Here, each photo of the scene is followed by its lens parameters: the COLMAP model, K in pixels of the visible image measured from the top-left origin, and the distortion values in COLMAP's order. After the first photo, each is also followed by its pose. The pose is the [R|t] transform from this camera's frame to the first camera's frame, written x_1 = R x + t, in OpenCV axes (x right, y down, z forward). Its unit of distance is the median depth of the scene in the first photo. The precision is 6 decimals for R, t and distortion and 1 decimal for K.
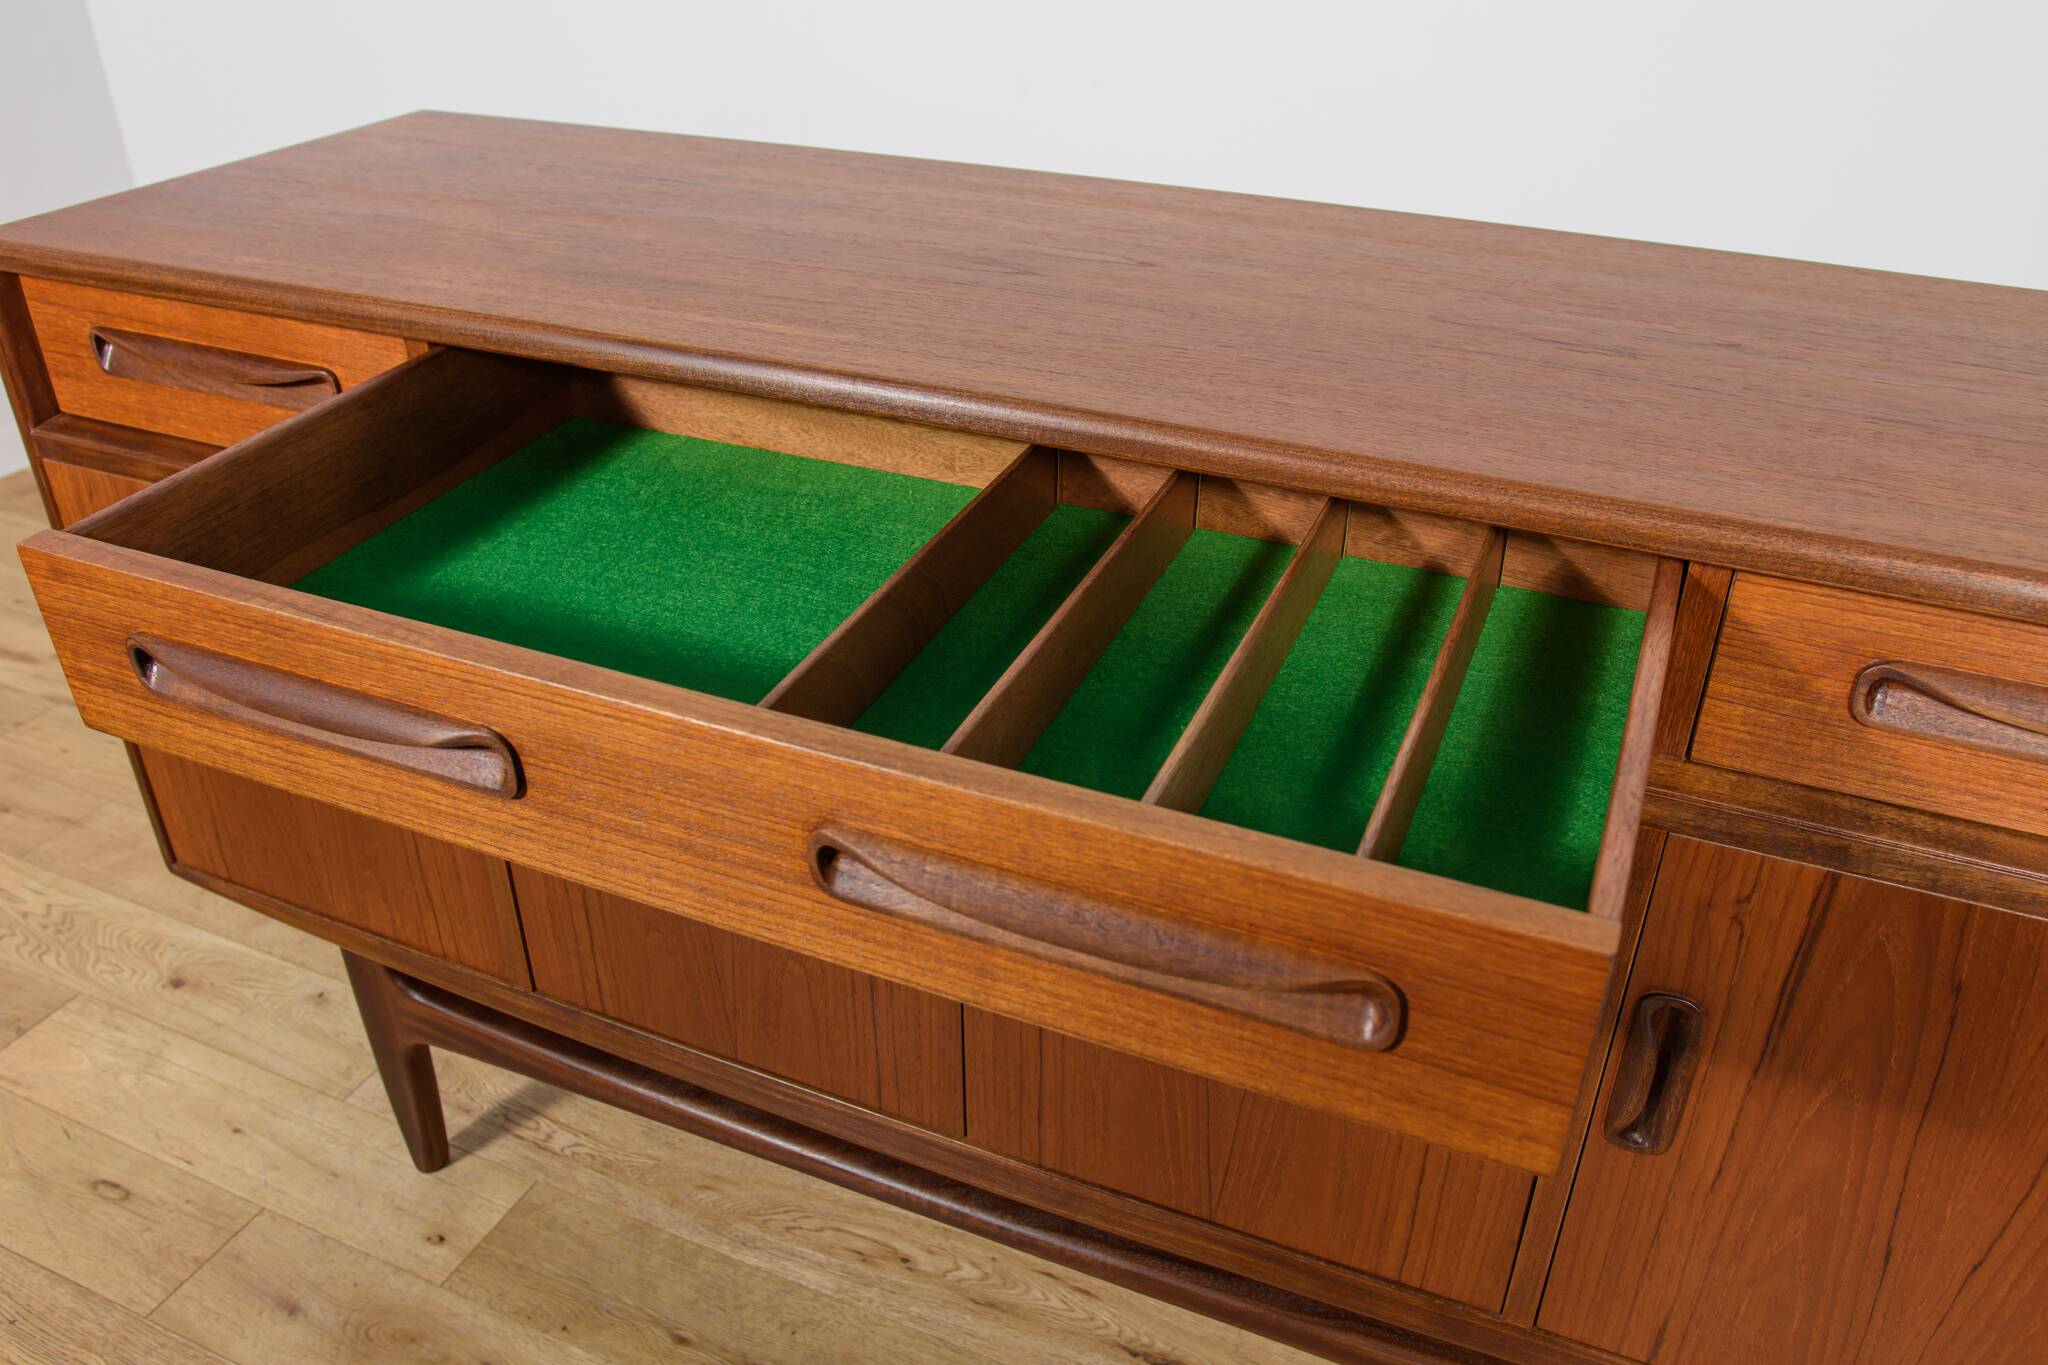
lens RADIAL K [[1605.4, 0, 1039.8], [0, 1605.4, 675.3], [0, 0, 1]] dist [-0.079851, 0.051943]
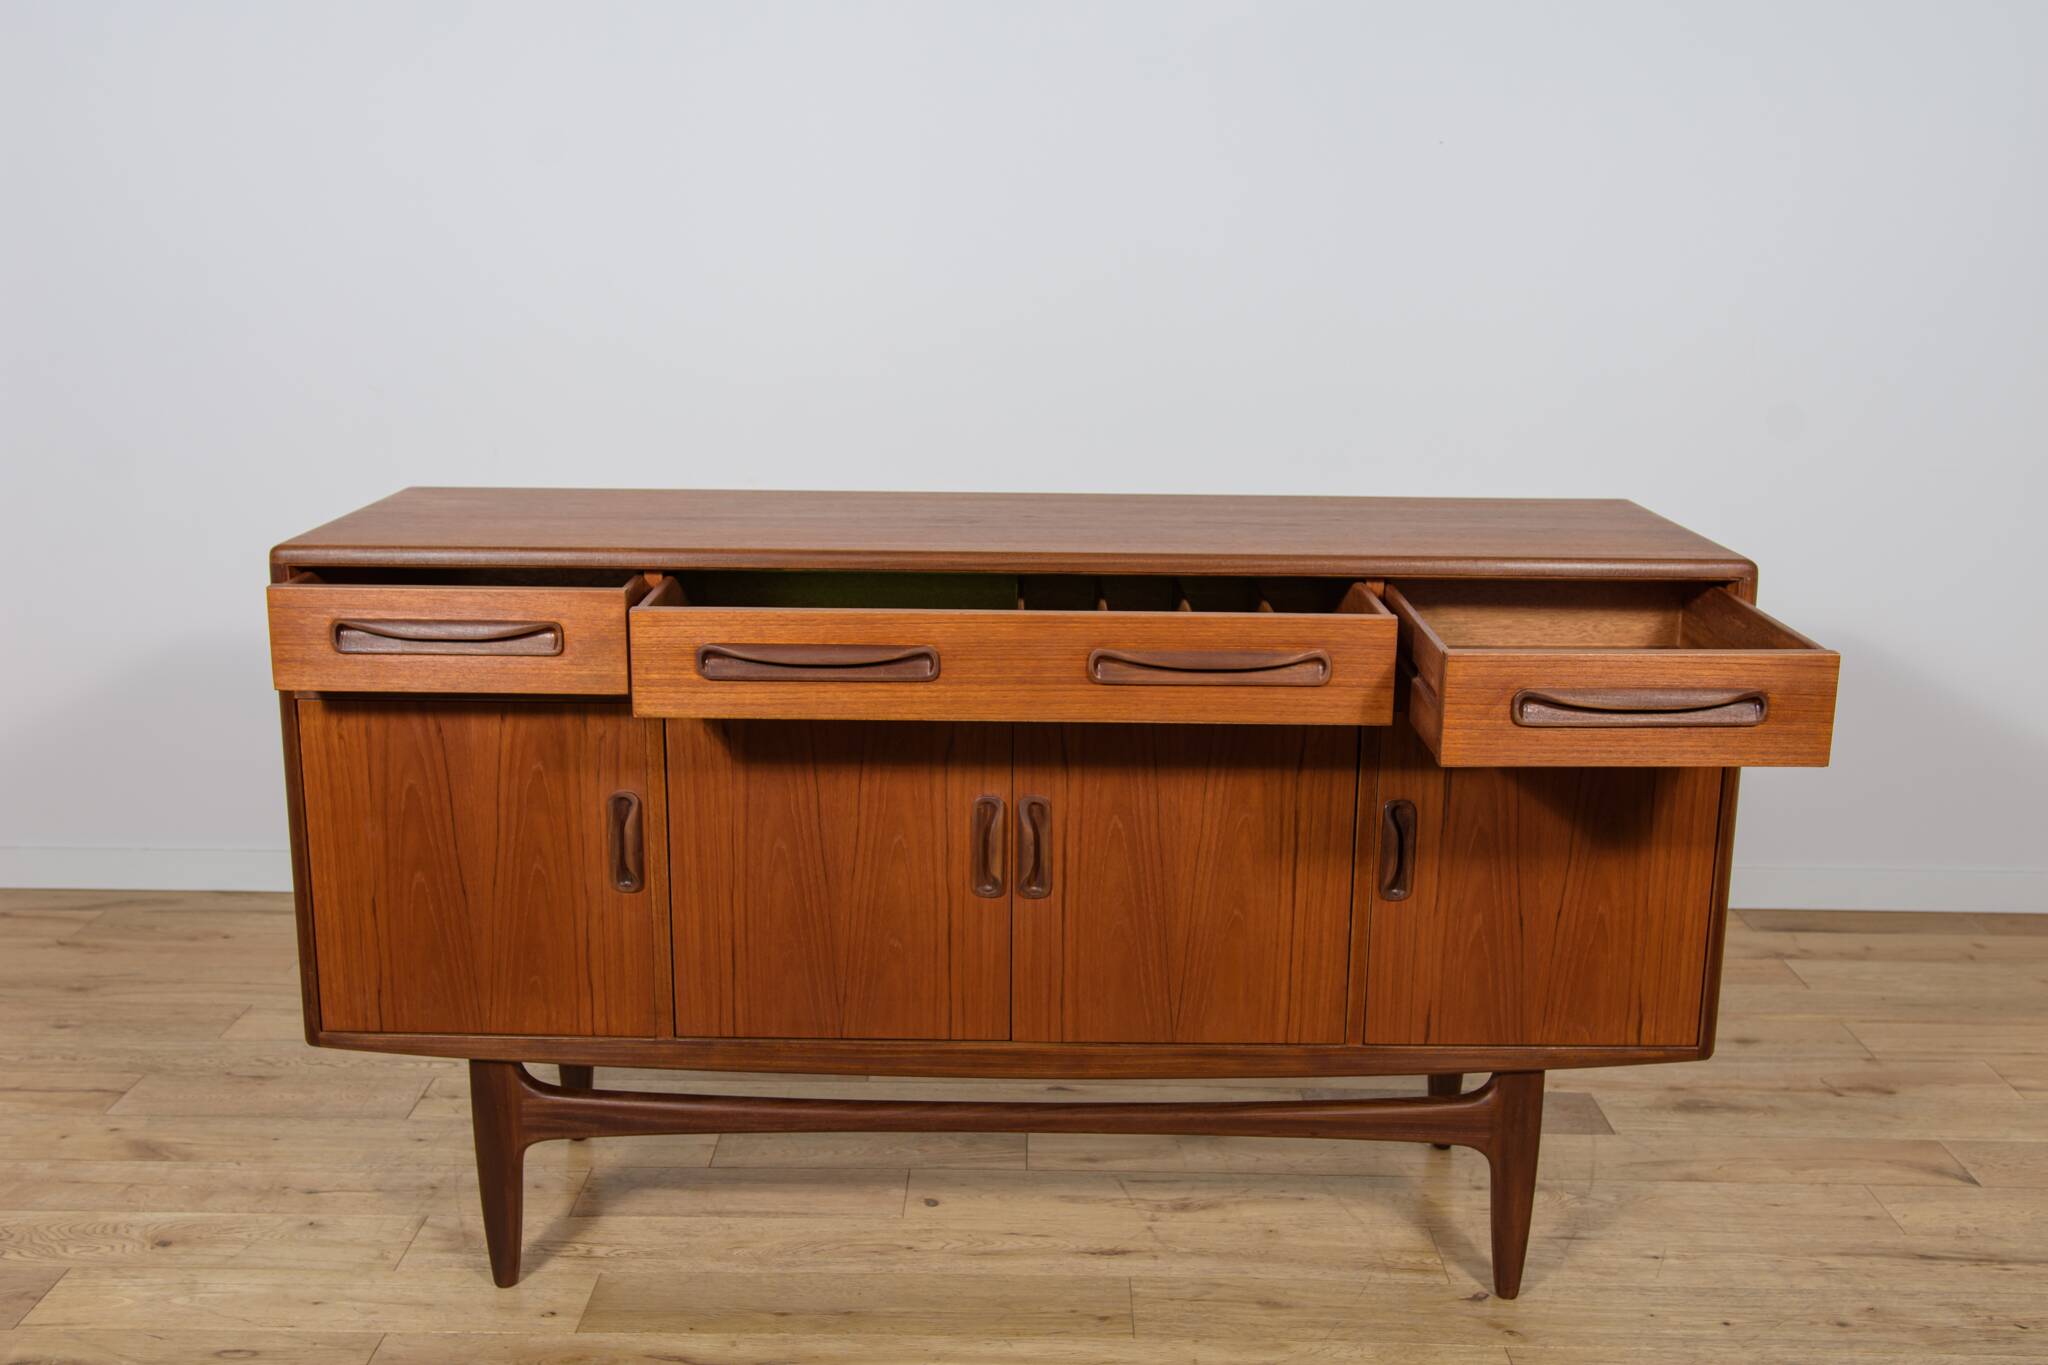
lens RADIAL K [[2046.2, 0, 1033.8], [0, 2046.2, 657.2], [0, 0, 1]] dist [0.018070, 0.000000]
pose [[0.917277, -0.081072, 0.389910, -0.564407], [0.198657, 0.941700, -0.271545, 0.349650], [-0.345164, 0.326540, 0.879905, -0.662699]]
